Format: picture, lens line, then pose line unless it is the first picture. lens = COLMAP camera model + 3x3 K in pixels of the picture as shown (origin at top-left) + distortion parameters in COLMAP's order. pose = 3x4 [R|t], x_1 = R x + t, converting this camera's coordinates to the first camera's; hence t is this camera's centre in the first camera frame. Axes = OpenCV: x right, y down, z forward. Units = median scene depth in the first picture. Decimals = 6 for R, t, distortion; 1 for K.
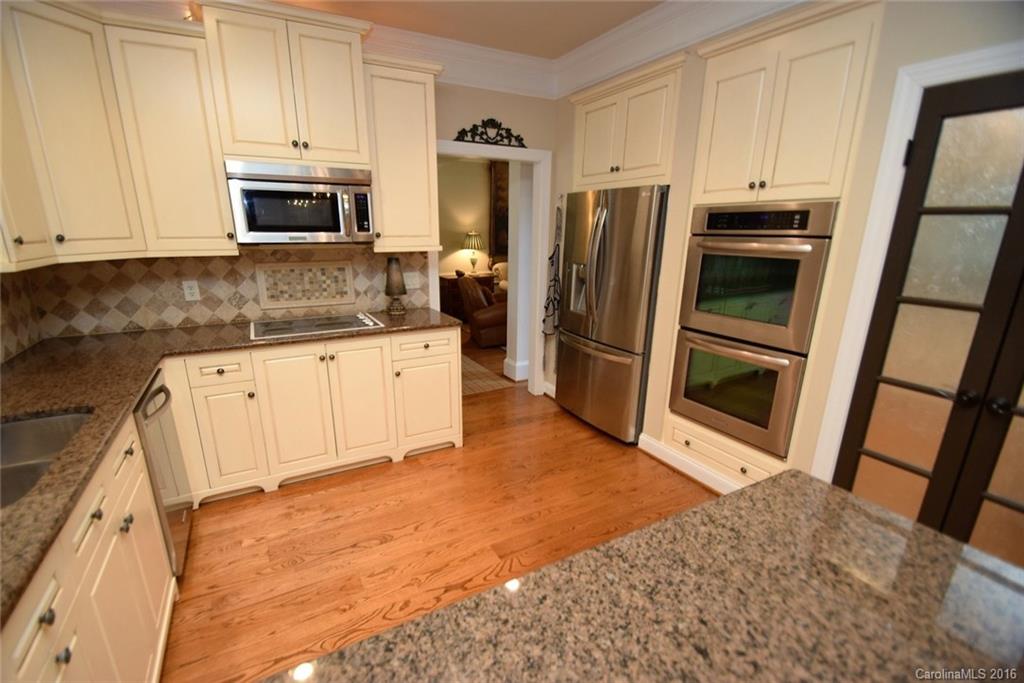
lens RADIAL K [[447.6, 0, 505.4], [0, 447.6, 361.1], [0, 0, 1]] dist [-0.003061, -0.007607]
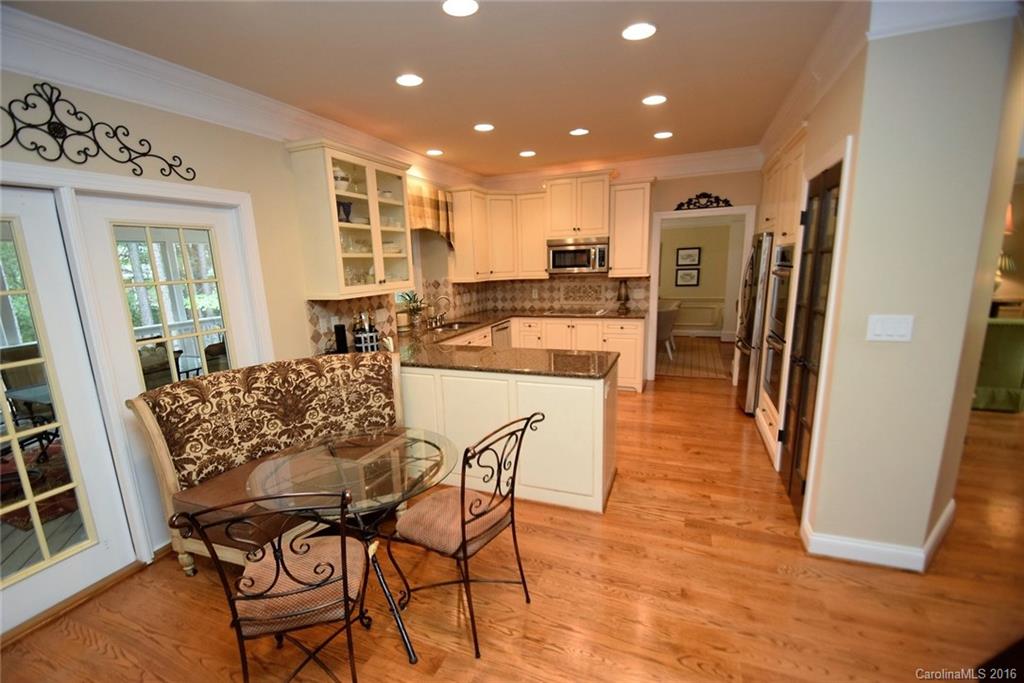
lens RADIAL K [[447.6, 0, 506.5], [0, 447.6, 348.9], [0, 0, 1]] dist [-0.003061, -0.007607]
pose [[0.640340, 0.116441, -0.759214, 0.915973], [-0.183128, 0.983082, -0.003679, 0.144540], [0.745942, 0.141389, 0.650830, -0.525961]]
